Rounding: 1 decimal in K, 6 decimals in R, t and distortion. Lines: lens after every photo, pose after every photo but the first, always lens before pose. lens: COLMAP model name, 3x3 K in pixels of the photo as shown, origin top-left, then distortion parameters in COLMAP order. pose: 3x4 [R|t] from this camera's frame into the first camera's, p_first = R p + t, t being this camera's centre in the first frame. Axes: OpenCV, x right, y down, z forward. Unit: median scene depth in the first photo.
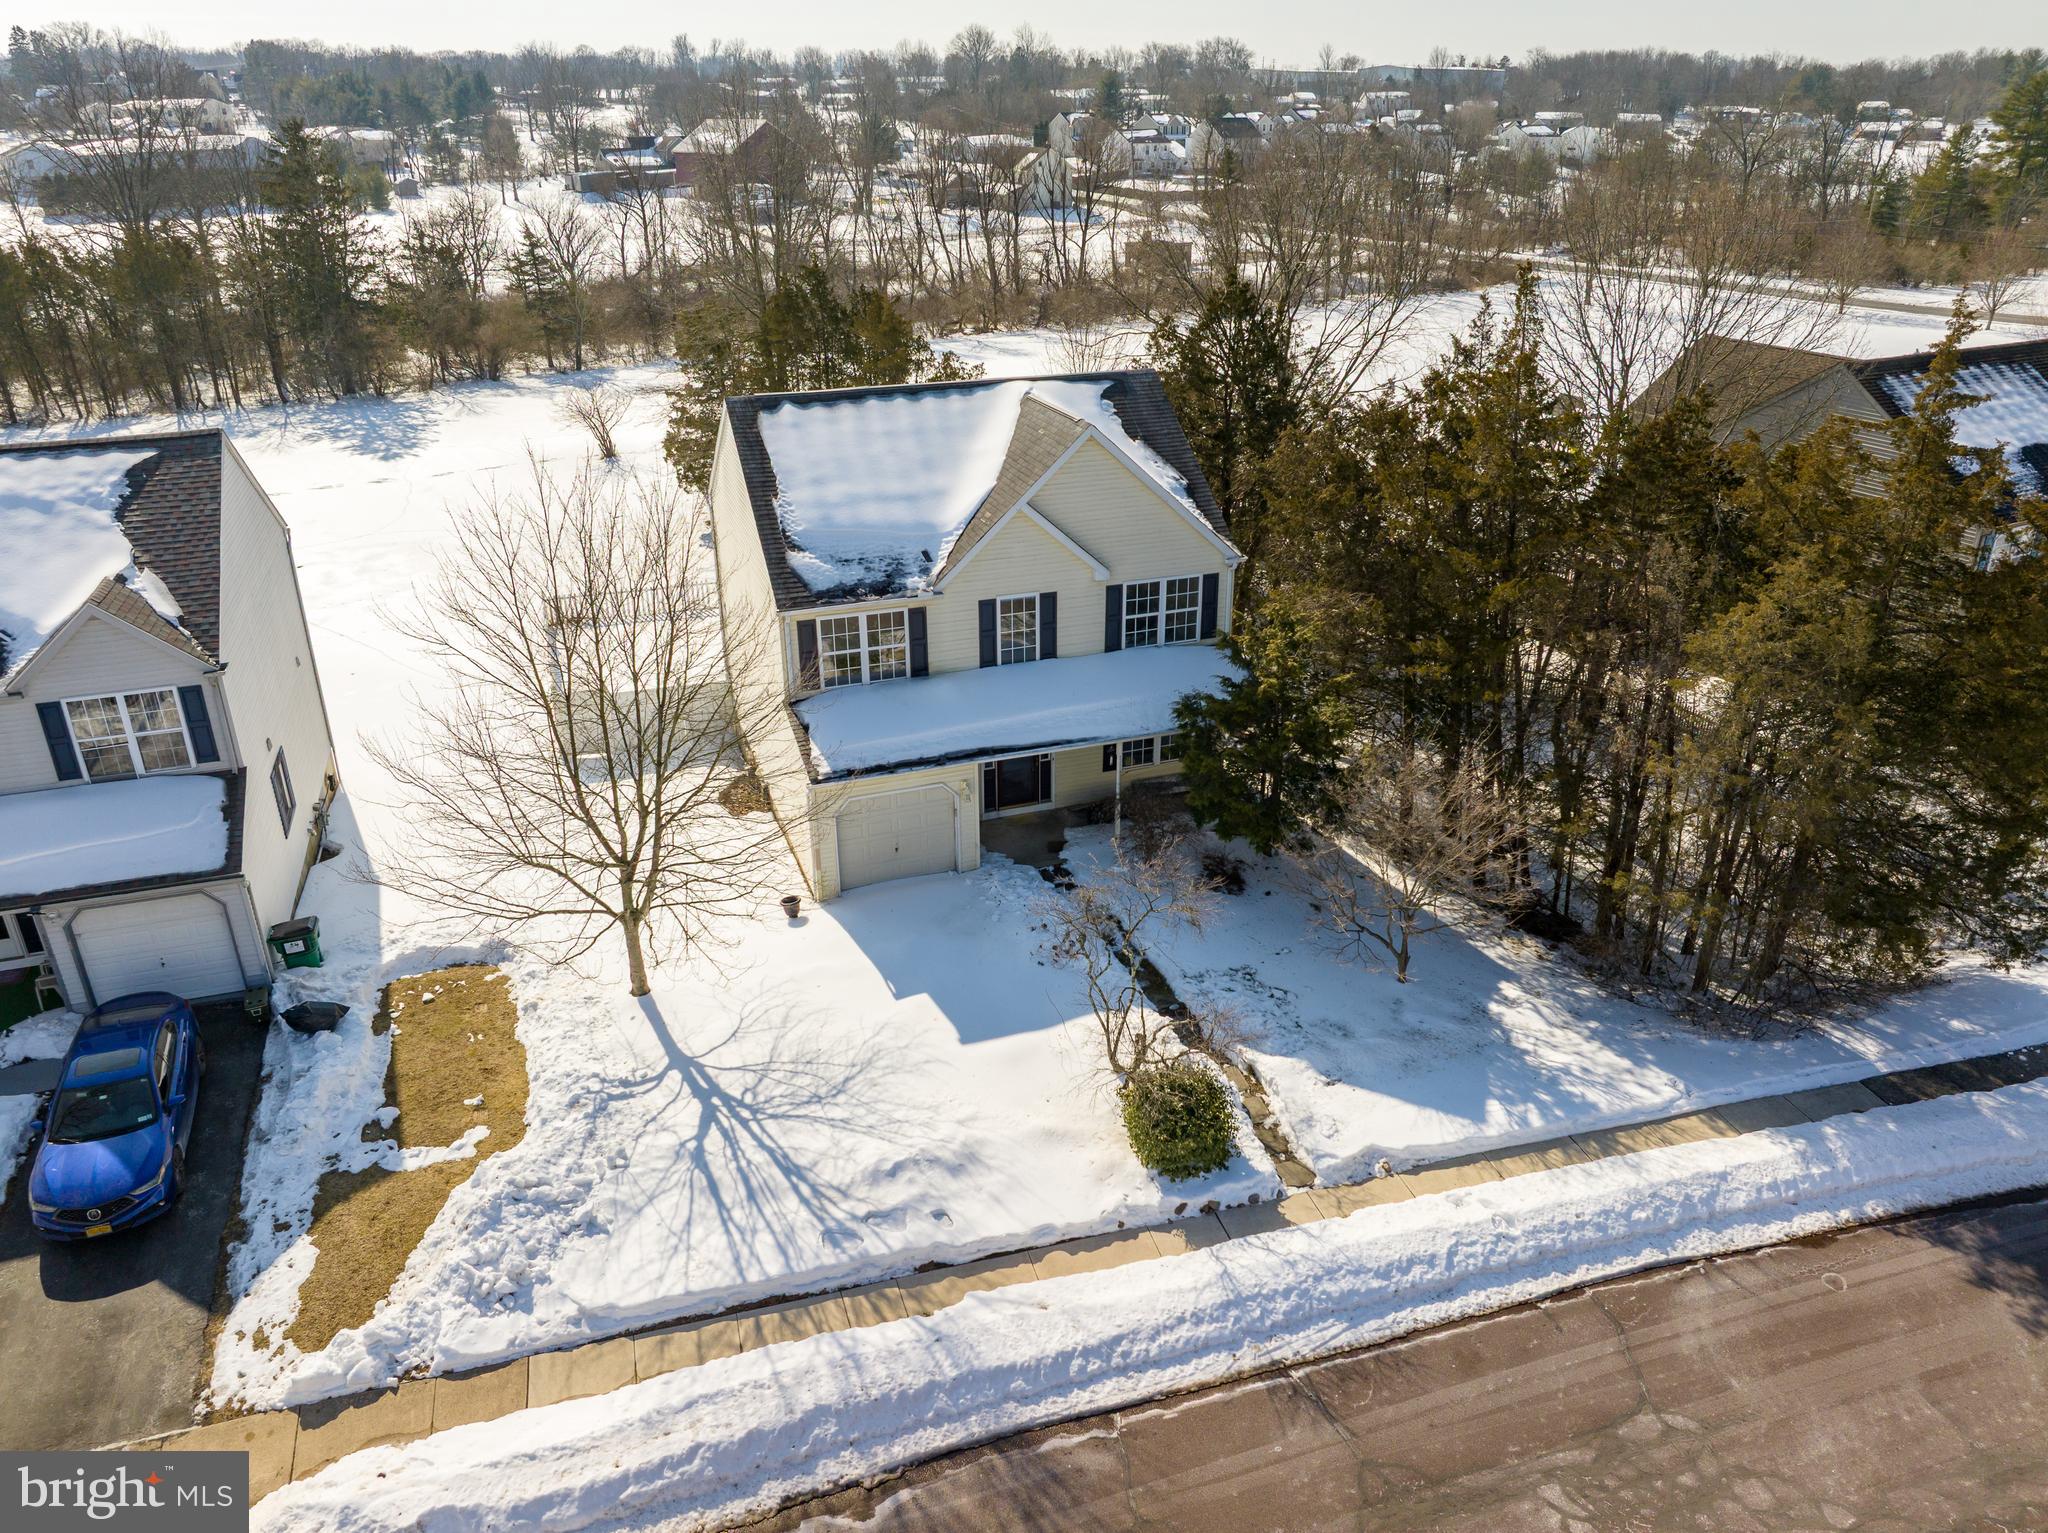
lens RADIAL K [[1443.7, 0, 1035.4], [0, 1443.7, 755.8], [0, 0, 1]] dist [-0.039195, 0.006251]
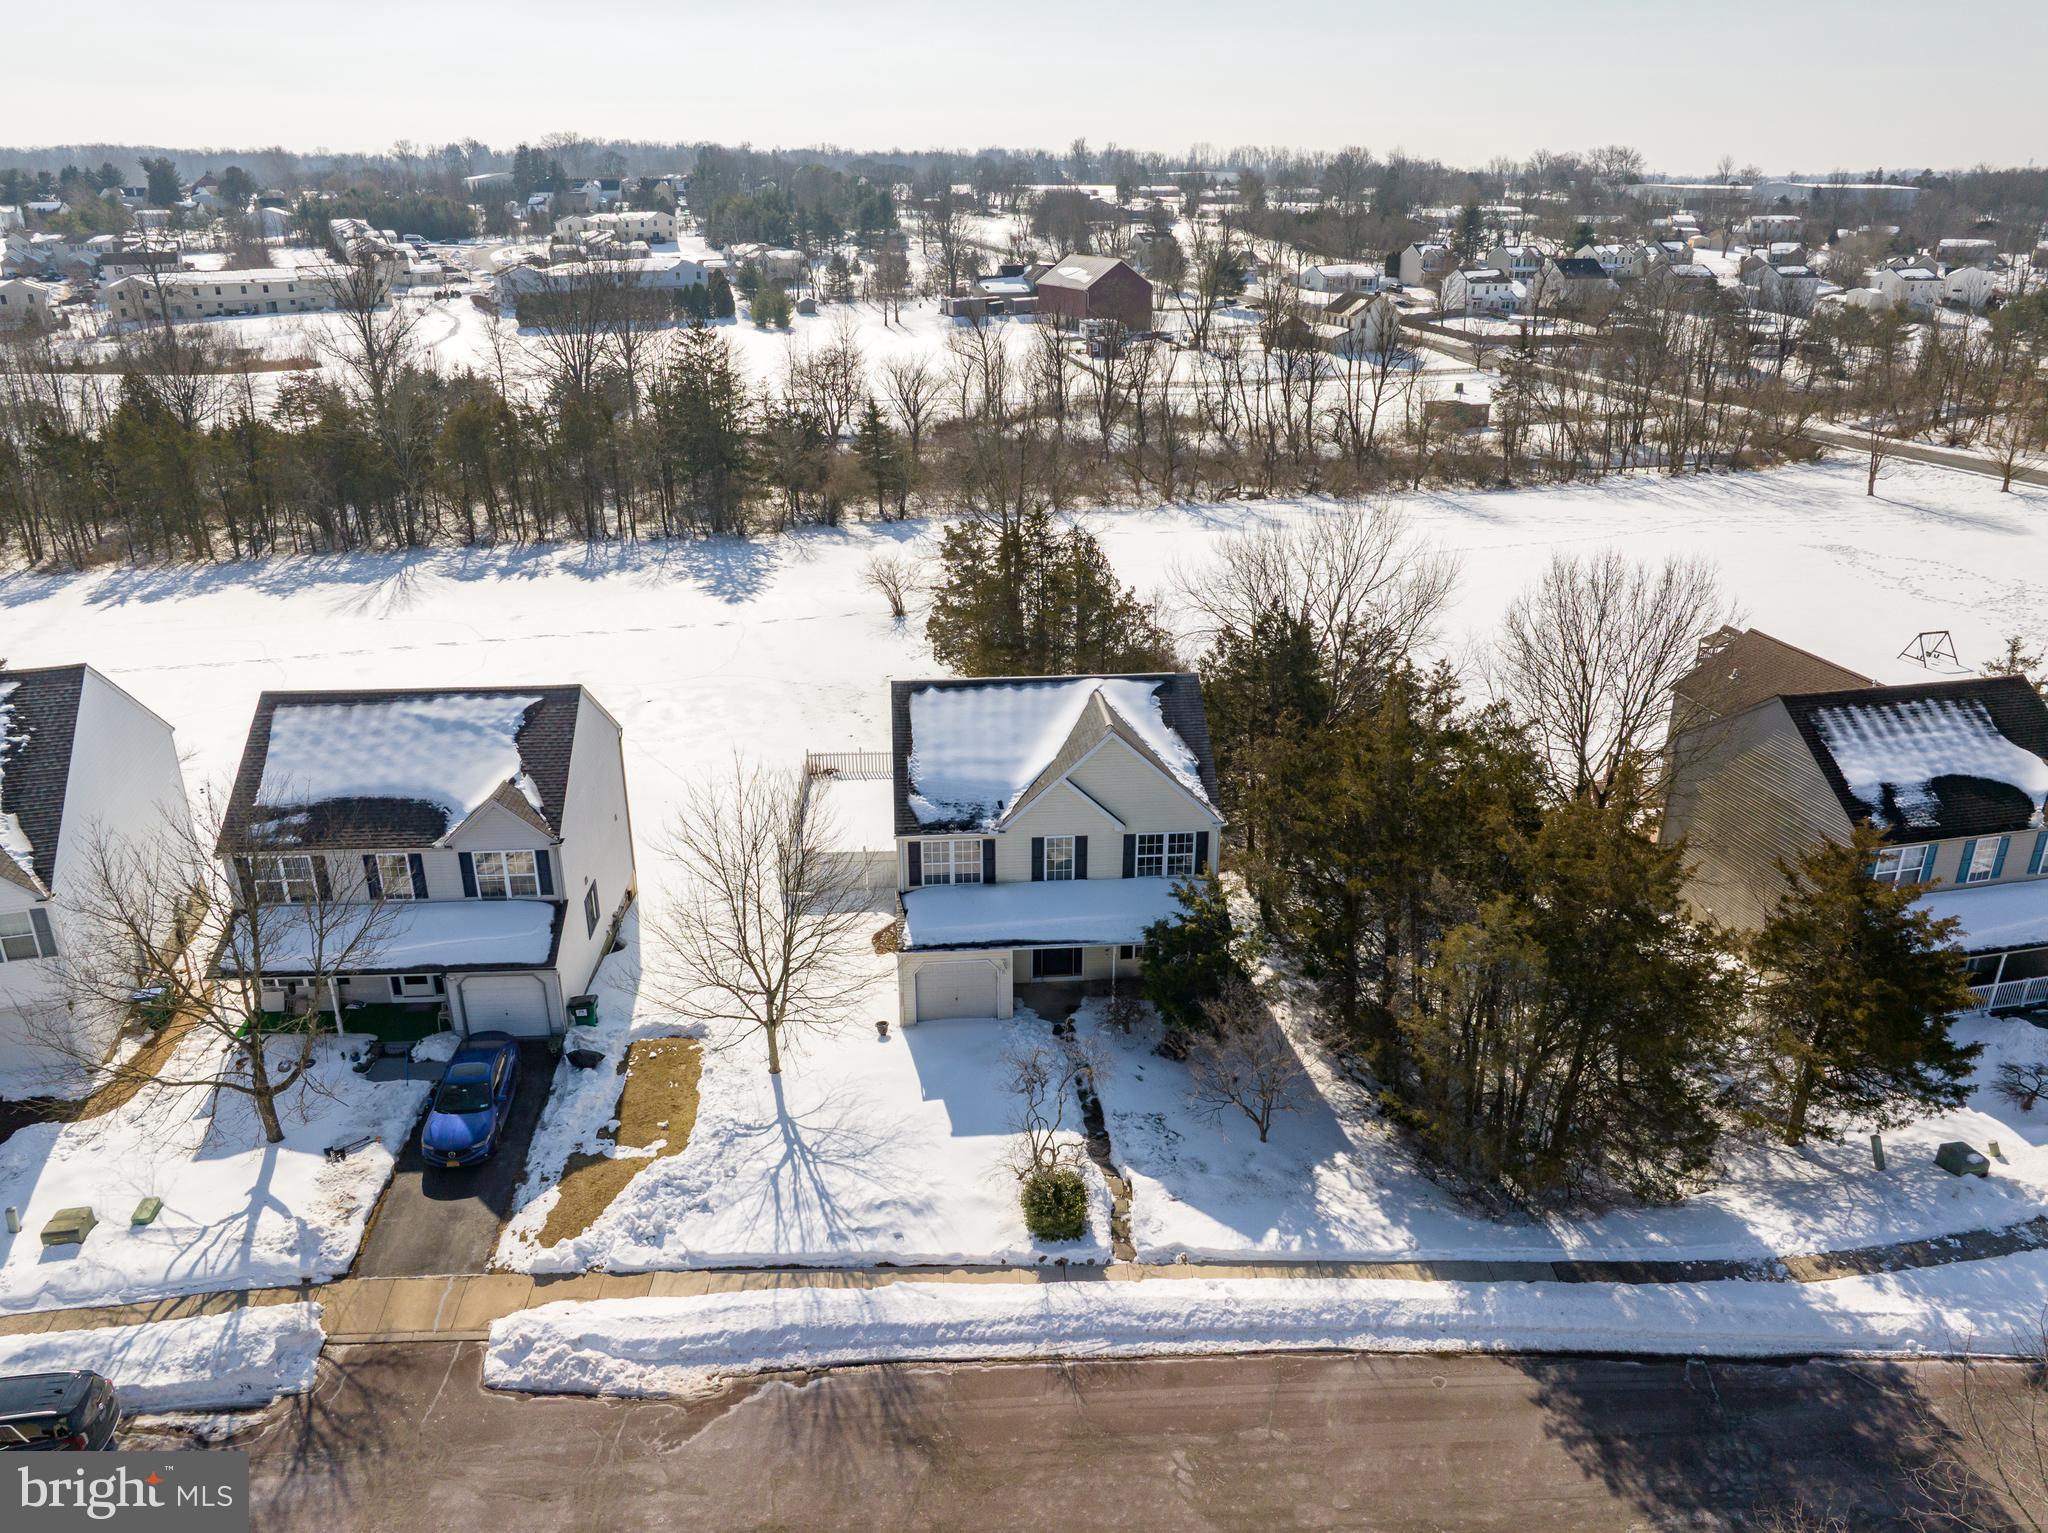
lens RADIAL K [[1416.1, 0, 1024.0], [0, 1416.1, 766.5], [0, 0, 1]] dist [-0.005324, -0.069149]
pose [[0.967799, 0.098669, -0.231580, 0.350556], [-0.109747, 0.993328, -0.035420, -0.158555], [0.226540, 0.059695, 0.972171, -0.524156]]
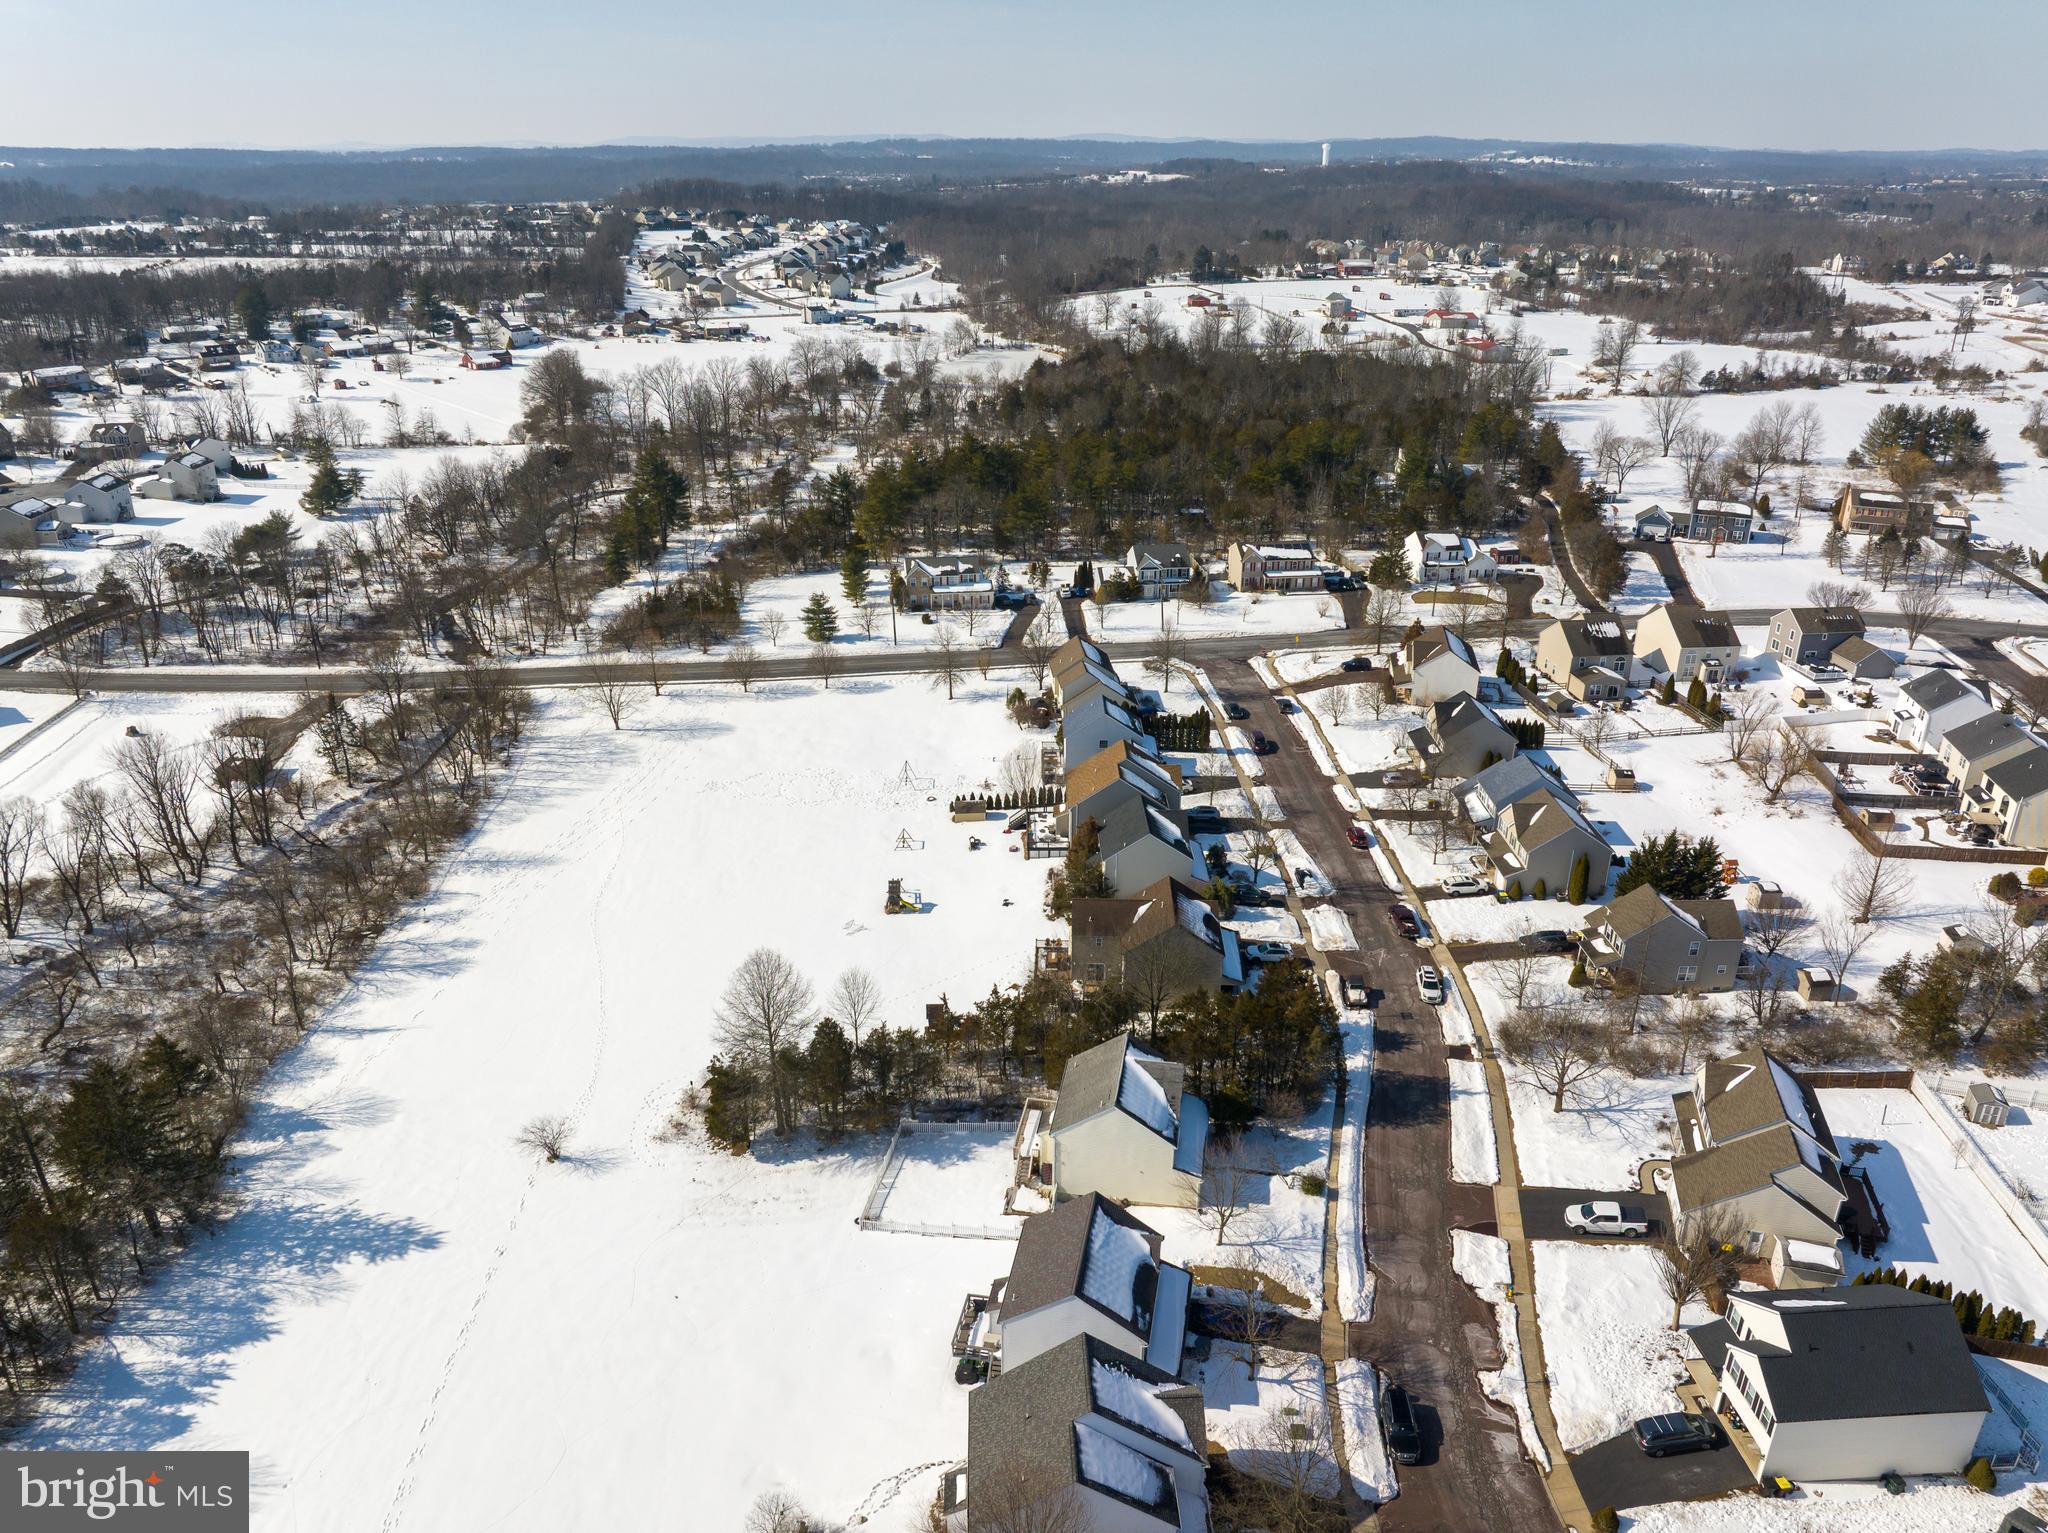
lens RADIAL K [[1416.1, 0, 1024.0], [0, 1416.1, 766.5], [0, 0, 1]] dist [-0.005324, -0.069149]
pose [[0.495157, -0.348652, 0.795777, -3.590023], [0.364513, 0.914800, 0.173987, -2.182691], [-0.788638, 0.203920, 0.580058, -1.307725]]
